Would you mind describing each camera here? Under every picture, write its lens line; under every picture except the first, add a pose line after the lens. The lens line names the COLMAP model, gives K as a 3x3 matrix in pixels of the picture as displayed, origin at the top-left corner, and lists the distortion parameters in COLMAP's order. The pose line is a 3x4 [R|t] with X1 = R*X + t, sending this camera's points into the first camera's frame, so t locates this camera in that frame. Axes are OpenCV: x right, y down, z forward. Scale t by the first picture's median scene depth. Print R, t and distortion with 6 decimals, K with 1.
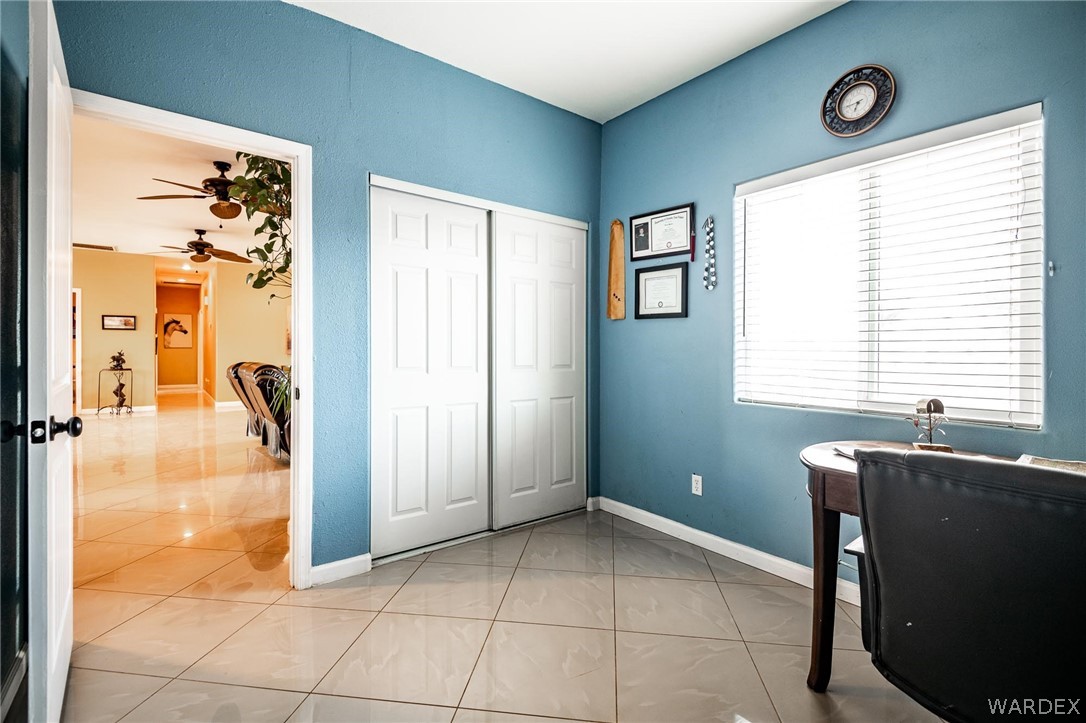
lens RADIAL K [[489.7, 0, 544.6], [0, 489.7, 359.8], [0, 0, 1]] dist [0.014321, -0.000502]
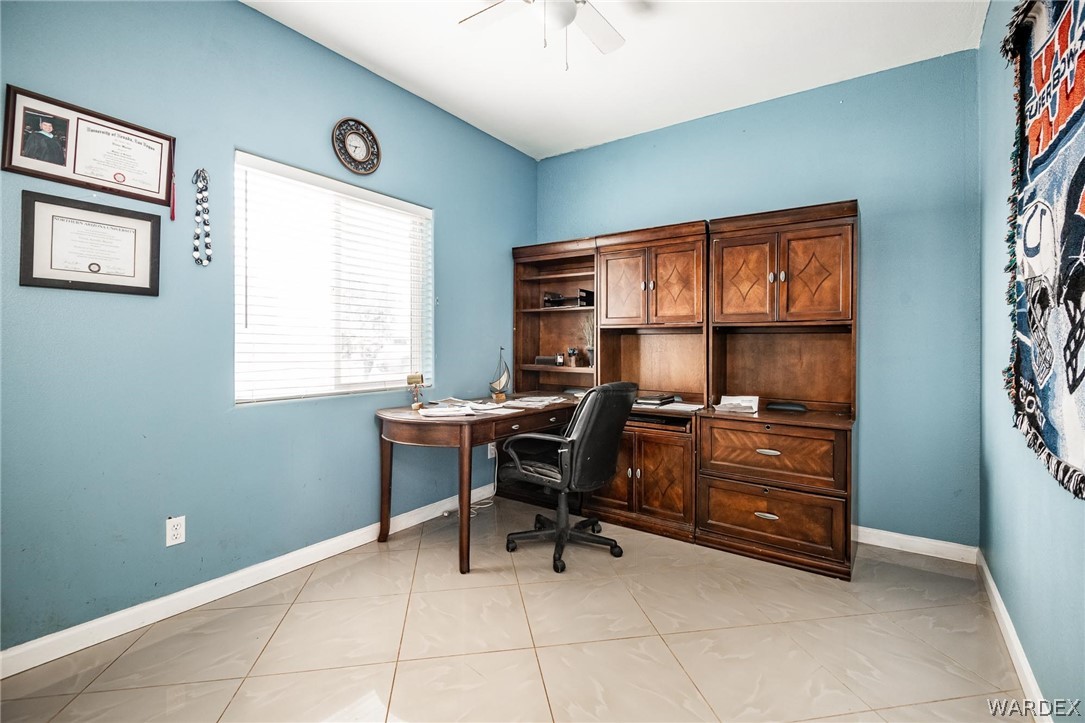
lens RADIAL K [[489.2, 0, 559.1], [0, 489.2, 339.0], [0, 0, 1]] dist [0.014321, -0.000502]
pose [[-0.294081, 0.001378, 0.955779, -0.544191], [0.011797, 0.999928, 0.002188, -0.020760], [-0.955708, 0.011919, -0.294077, 0.668076]]
